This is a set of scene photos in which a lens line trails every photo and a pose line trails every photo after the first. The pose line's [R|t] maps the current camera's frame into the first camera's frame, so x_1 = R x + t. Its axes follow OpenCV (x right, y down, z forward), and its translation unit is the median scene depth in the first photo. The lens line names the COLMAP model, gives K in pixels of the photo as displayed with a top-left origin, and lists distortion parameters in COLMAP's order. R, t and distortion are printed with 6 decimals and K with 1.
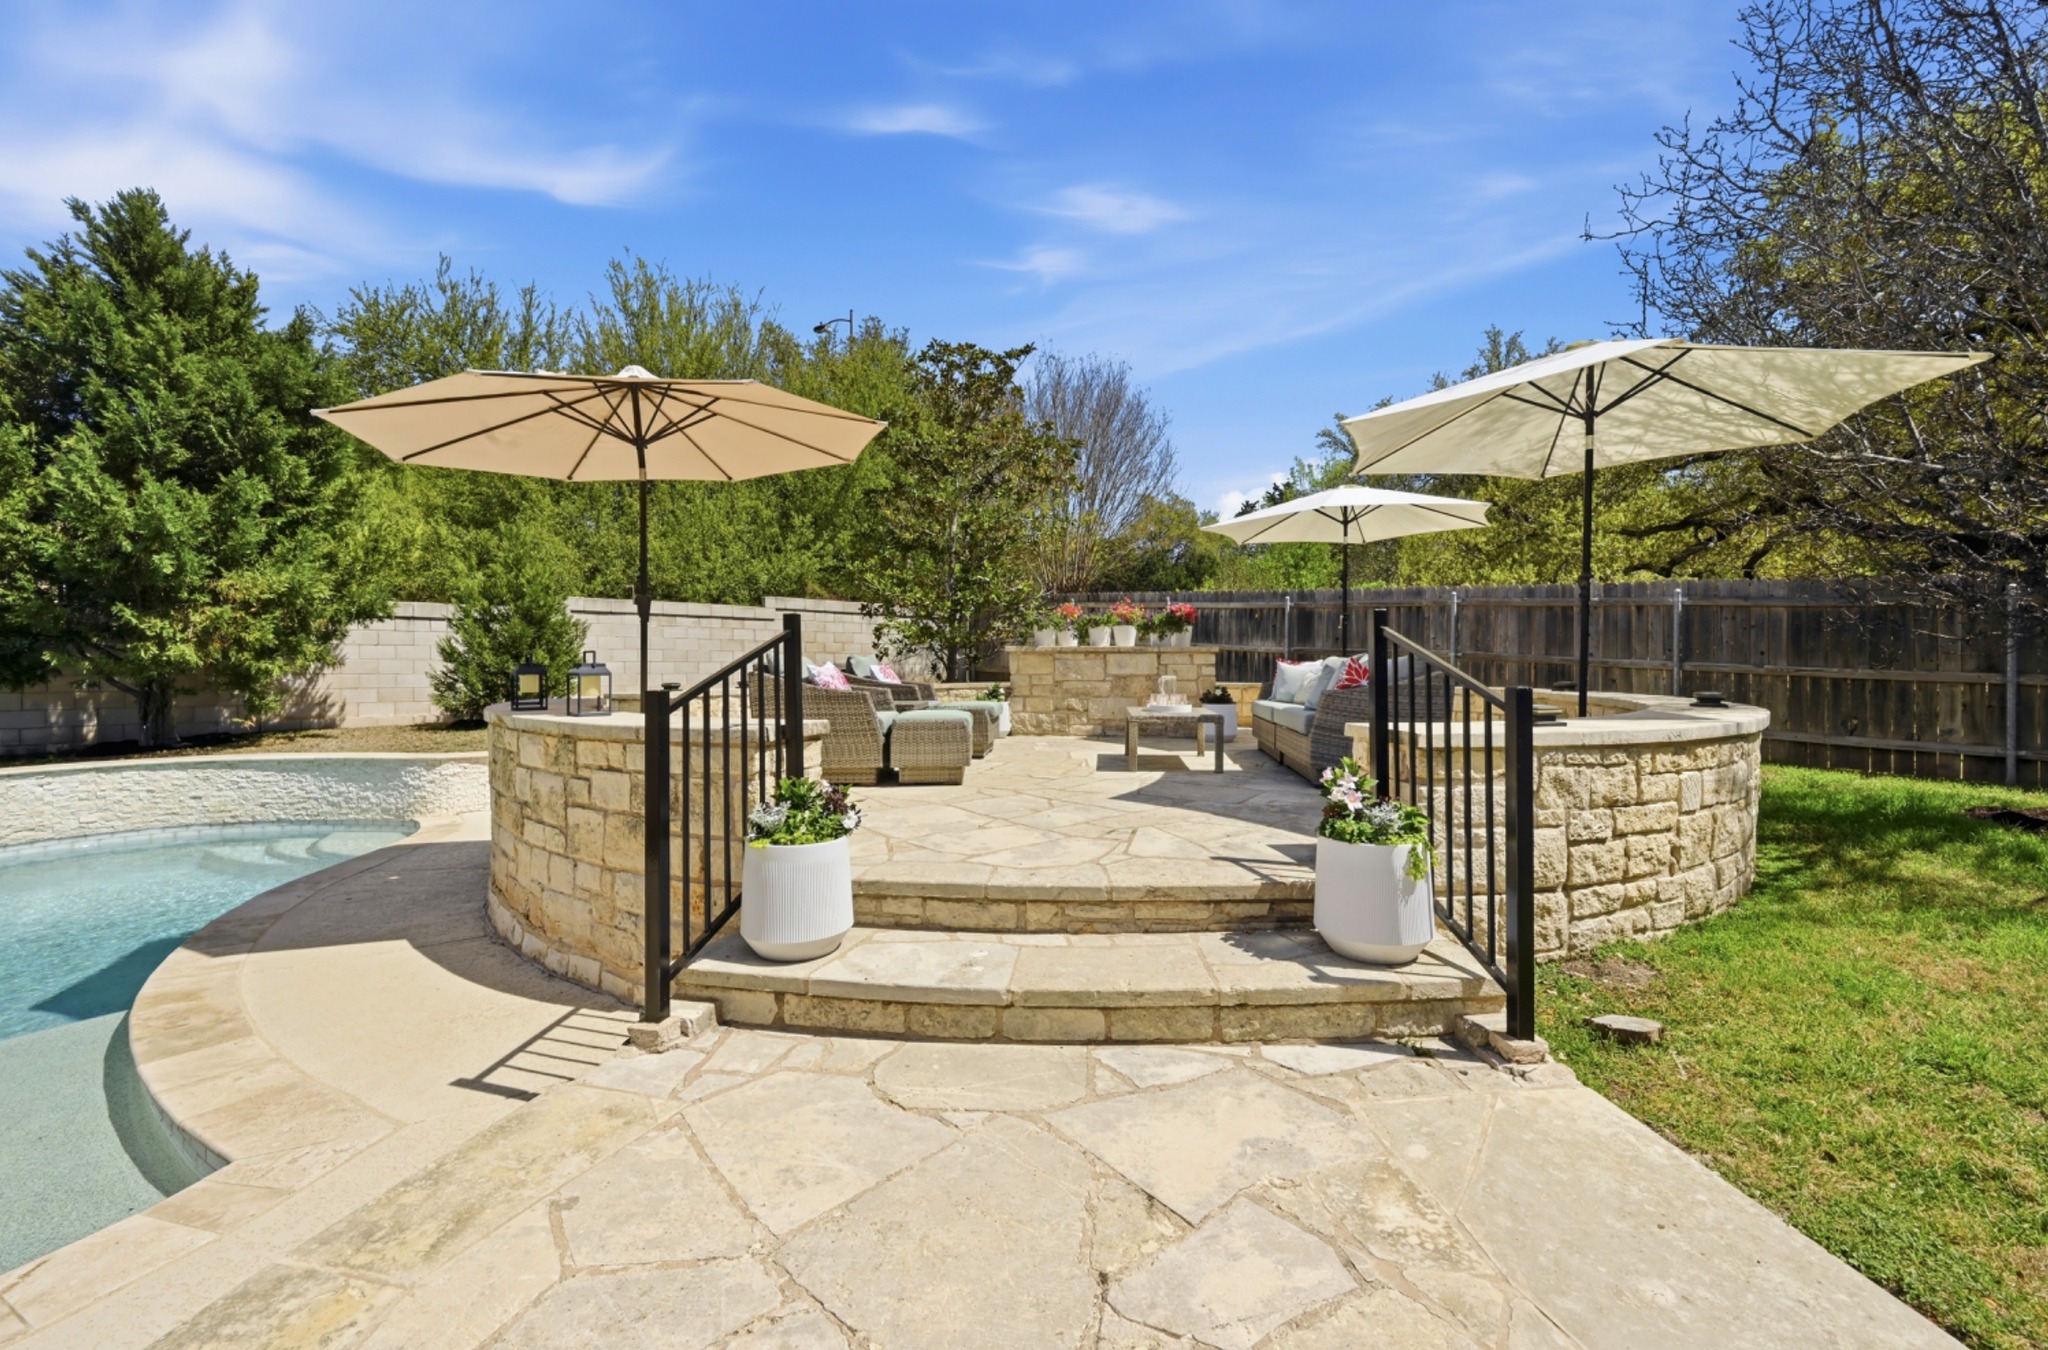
lens RADIAL K [[806.4, 0, 1016.5], [0, 806.4, 663.4], [0, 0, 1]] dist [-0.002387, -0.000285]
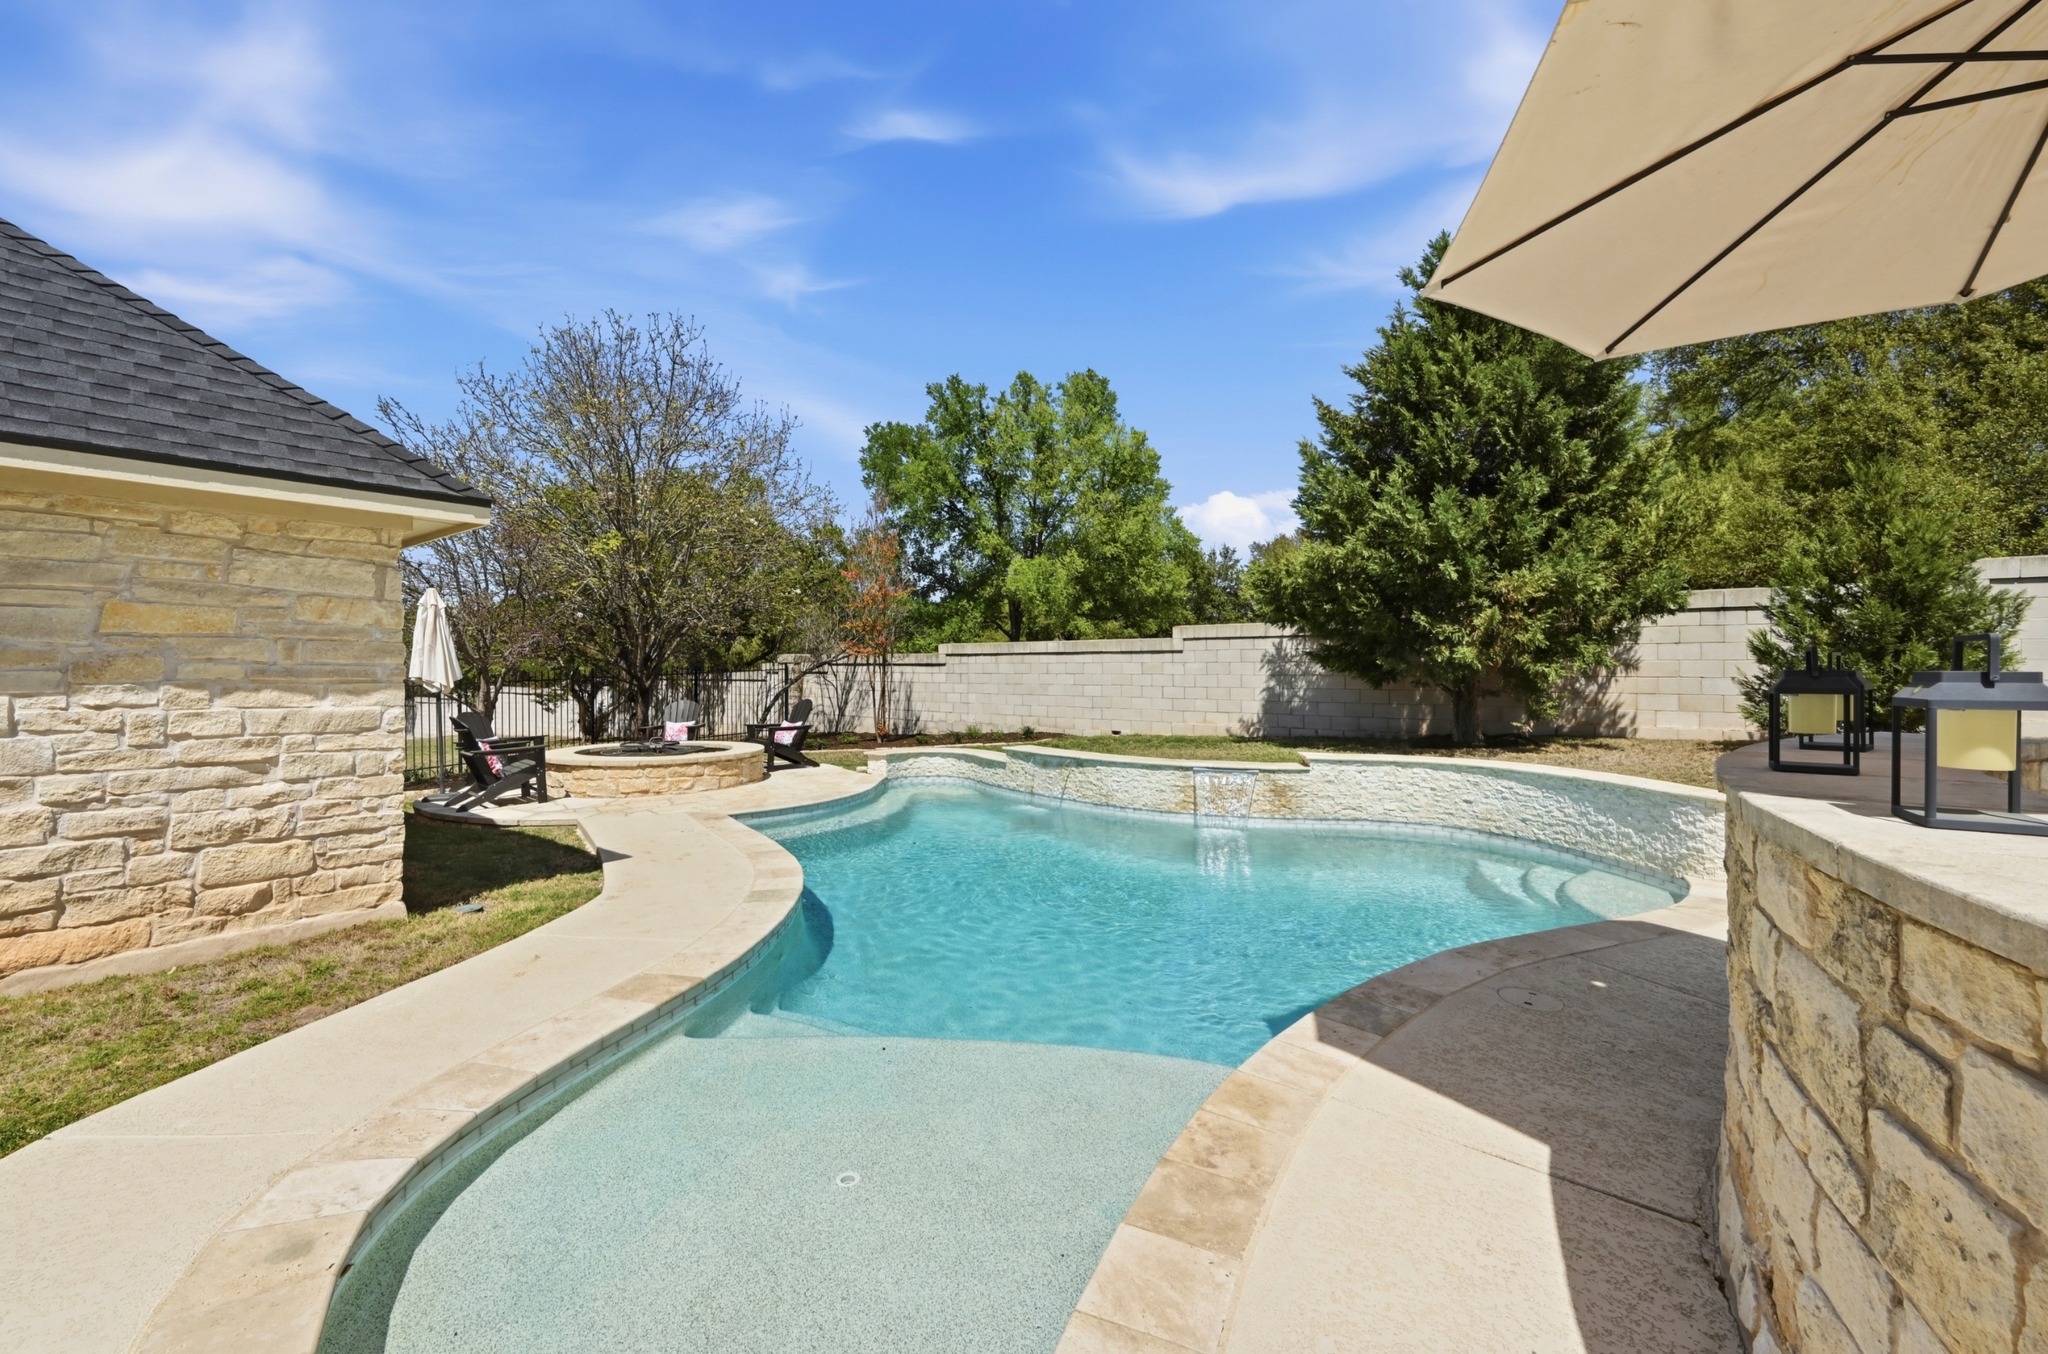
lens RADIAL K [[811.3, 0, 1024.0], [0, 811.3, 677.0], [0, 0, 1]] dist [-0.001266, -0.000075]
pose [[0.184399, 0.011402, -0.982785, -0.116870], [0.004133, 0.999915, 0.012376, -0.001867], [0.982843, -0.006345, 0.184336, 0.236259]]
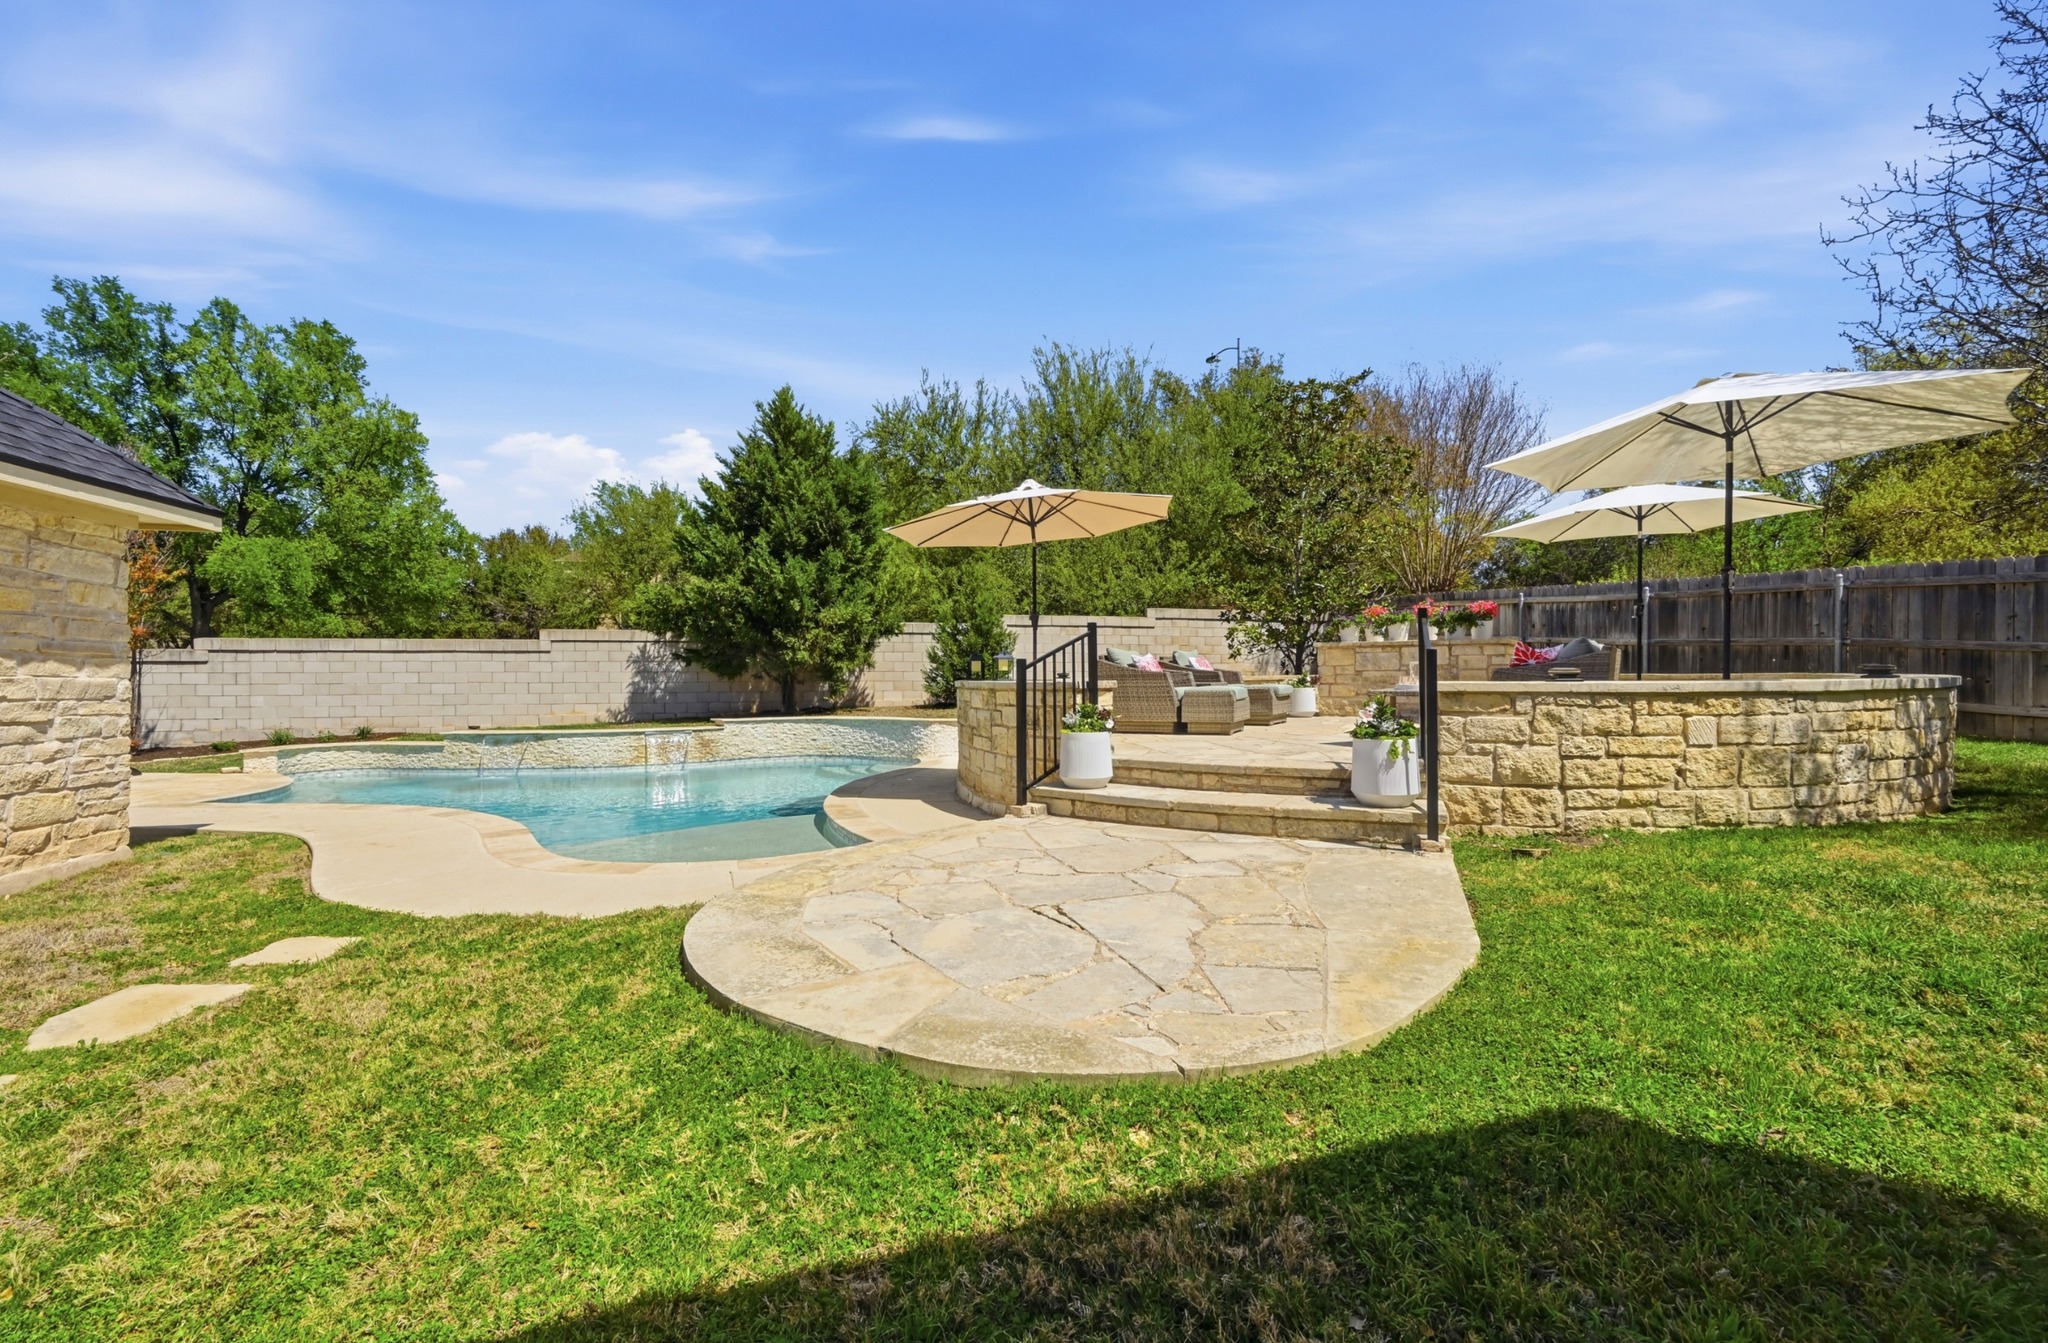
lens RADIAL K [[806.4, 0, 1016.5], [0, 806.4, 659.9], [0, 0, 1]] dist [-0.002387, -0.000285]
pose [[0.875426, -0.011137, -0.483223, 0.173064], [0.004427, 0.999877, -0.015024, 0.019804], [0.483331, 0.011013, 0.875368, -0.267486]]
